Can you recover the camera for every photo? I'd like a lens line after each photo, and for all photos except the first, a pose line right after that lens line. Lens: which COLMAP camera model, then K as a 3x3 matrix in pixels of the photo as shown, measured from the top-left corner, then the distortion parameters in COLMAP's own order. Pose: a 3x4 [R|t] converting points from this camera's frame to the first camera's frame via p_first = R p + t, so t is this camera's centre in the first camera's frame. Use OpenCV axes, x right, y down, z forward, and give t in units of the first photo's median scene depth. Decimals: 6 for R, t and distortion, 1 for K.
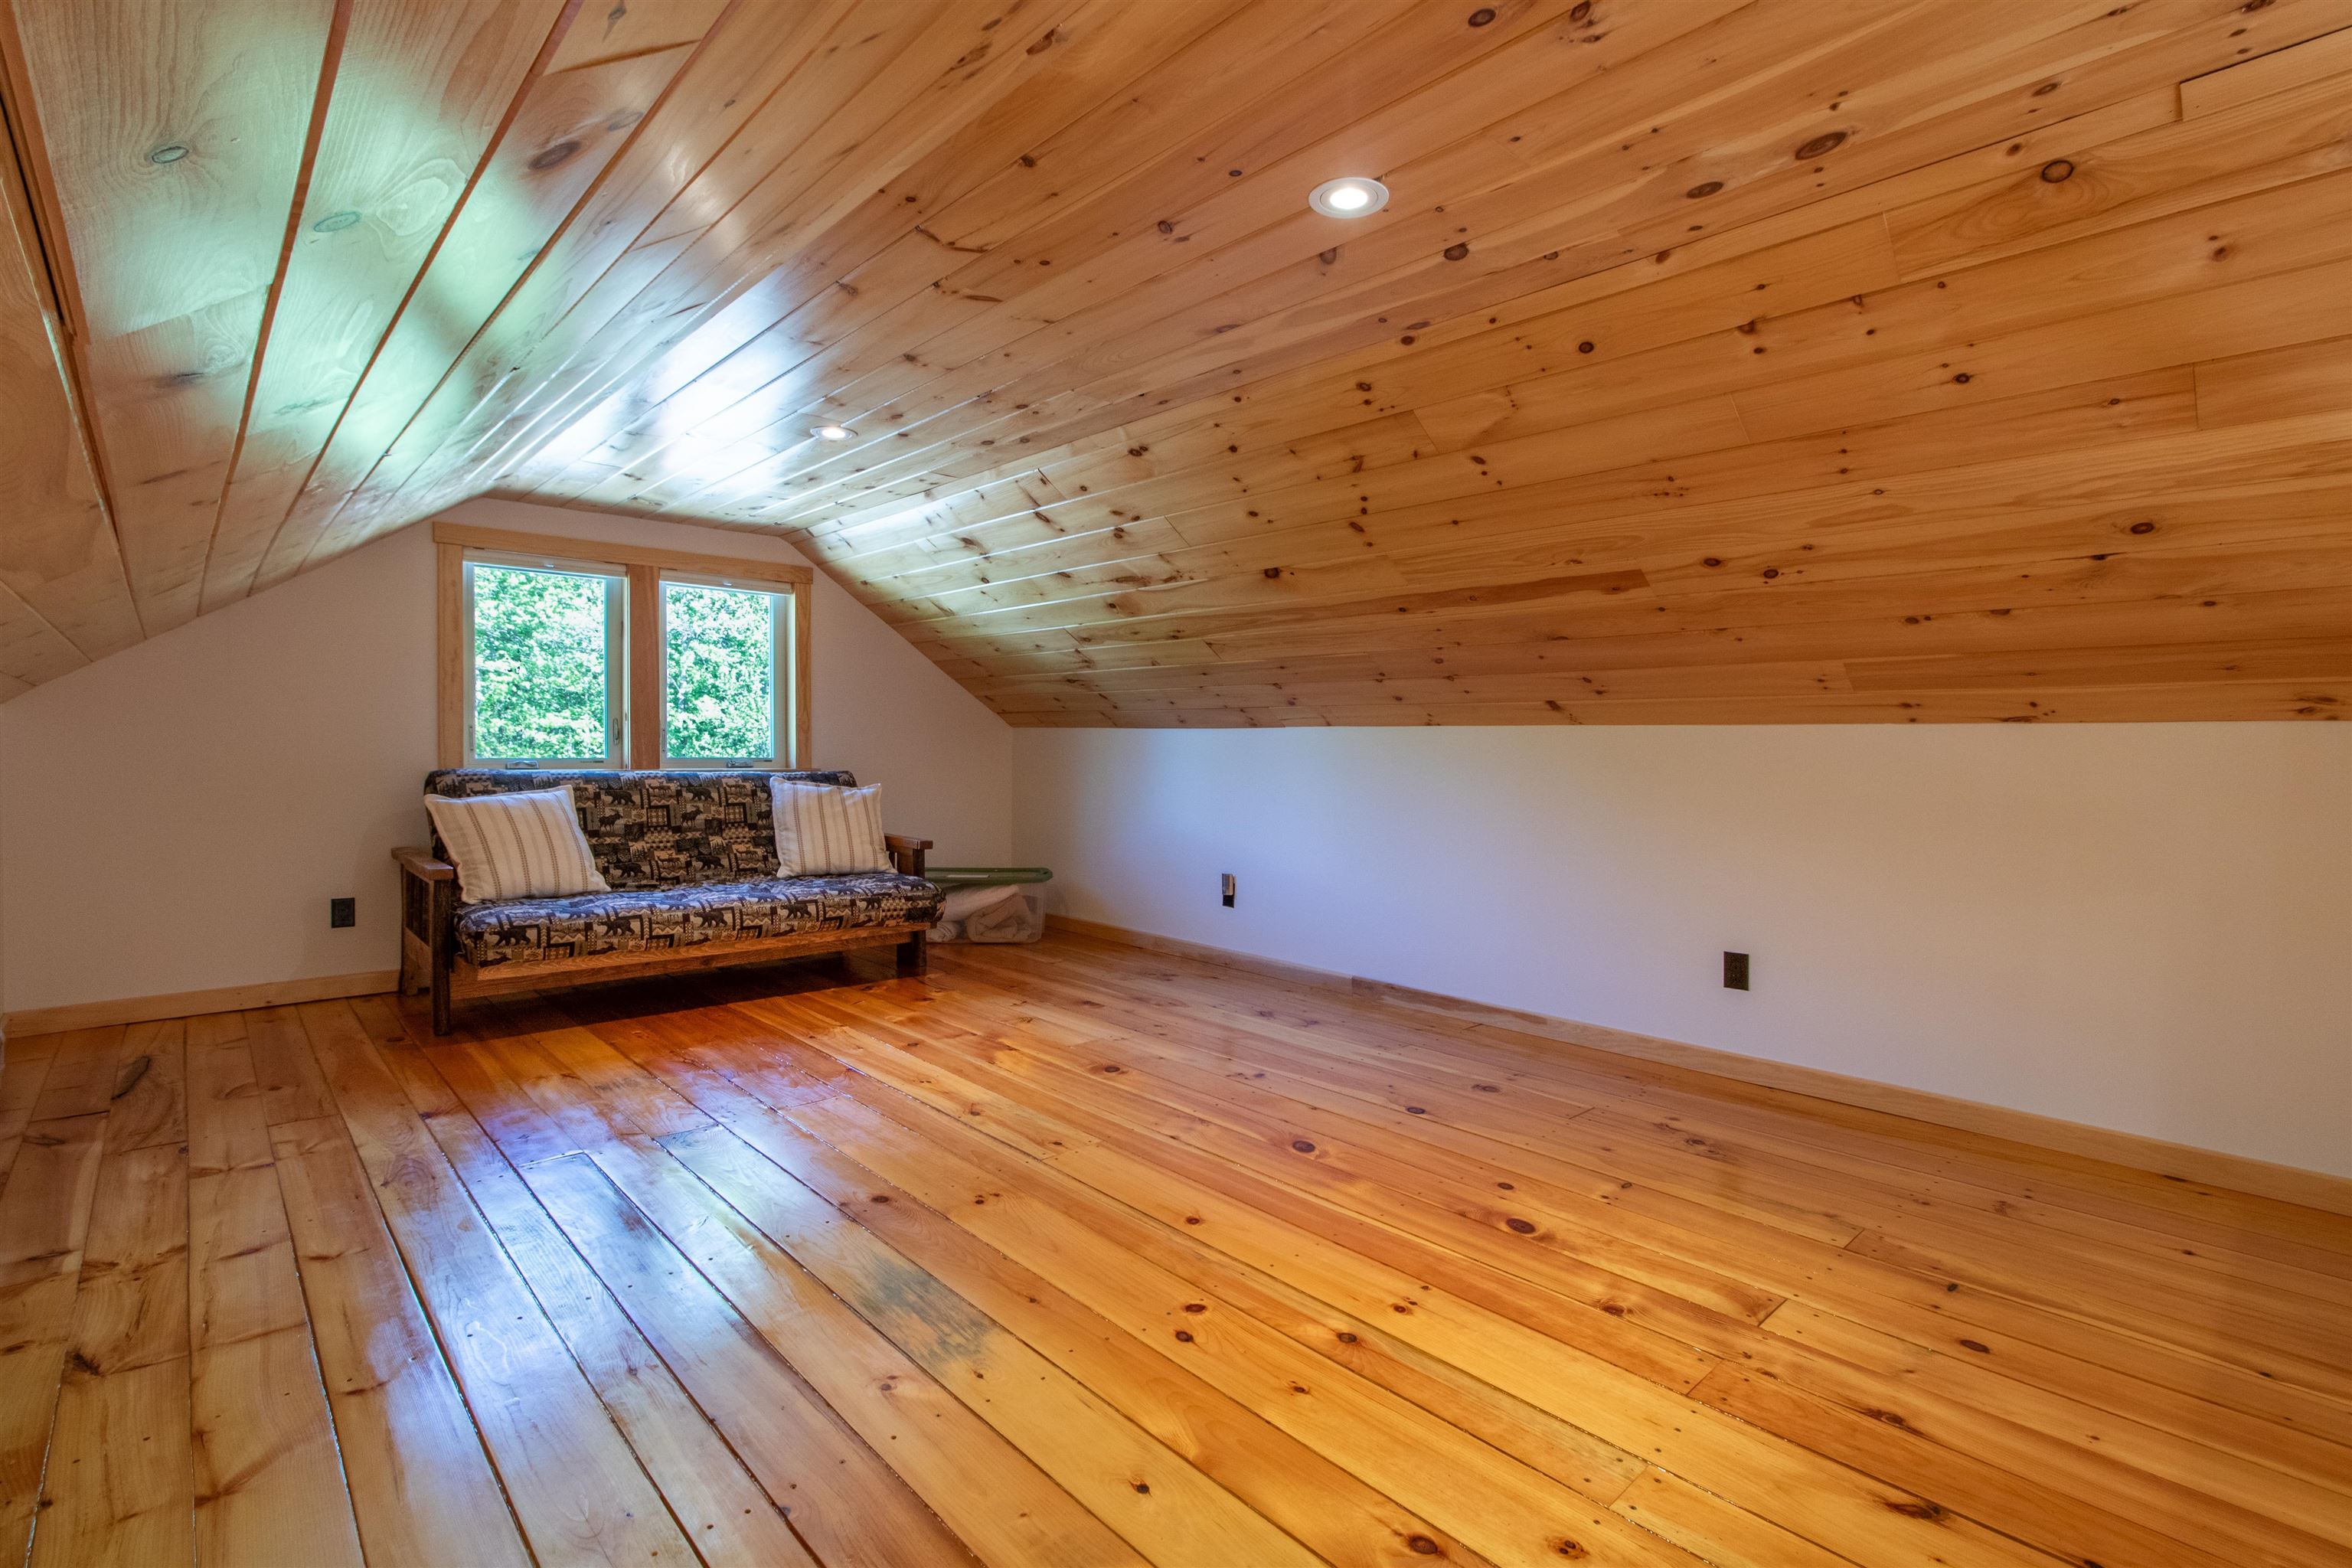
lens RADIAL K [[1090.8, 0, 1157.7], [0, 1090.8, 773.7], [0, 0, 1]] dist [0.003264, 0.000274]
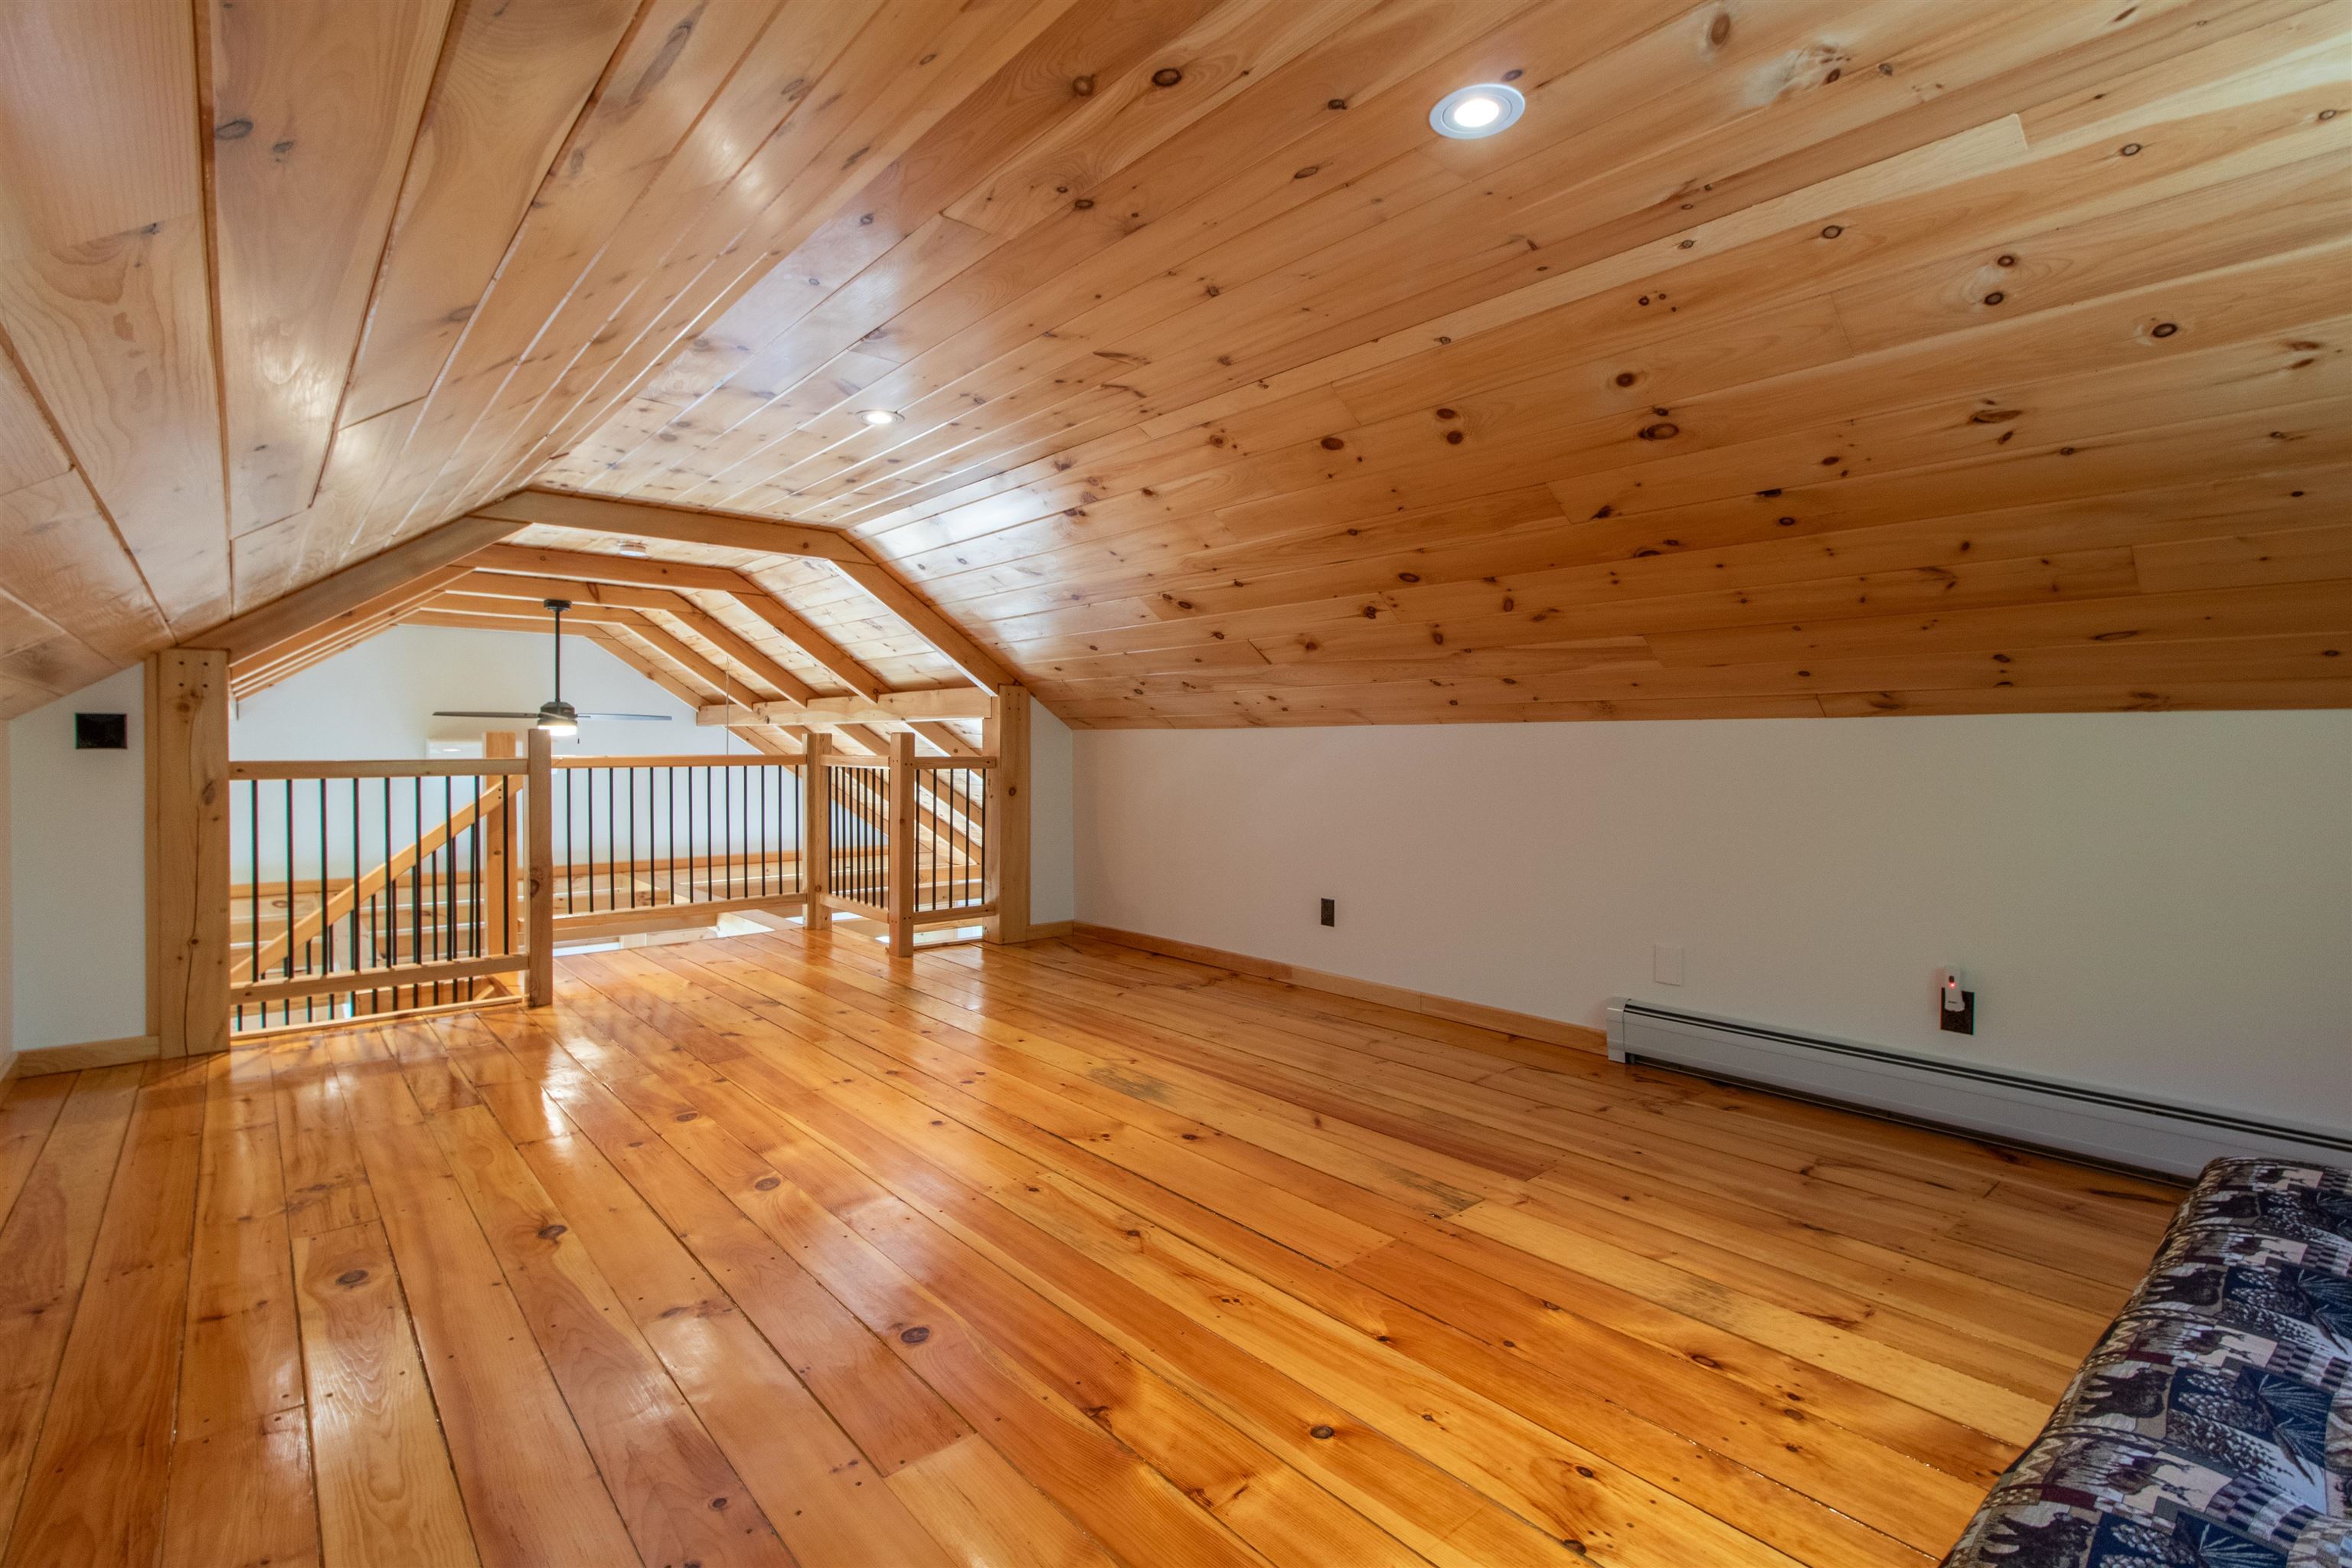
lens RADIAL K [[1090.8, 0, 1157.7], [0, 1090.8, 773.7], [0, 0, 1]] dist [0.003264, 0.000274]
pose [[-0.999249, -0.014418, 0.035974, -0.233292], [-0.012659, 0.998736, 0.048640, -0.055289], [-0.036630, 0.048148, -0.998168, 1.973559]]
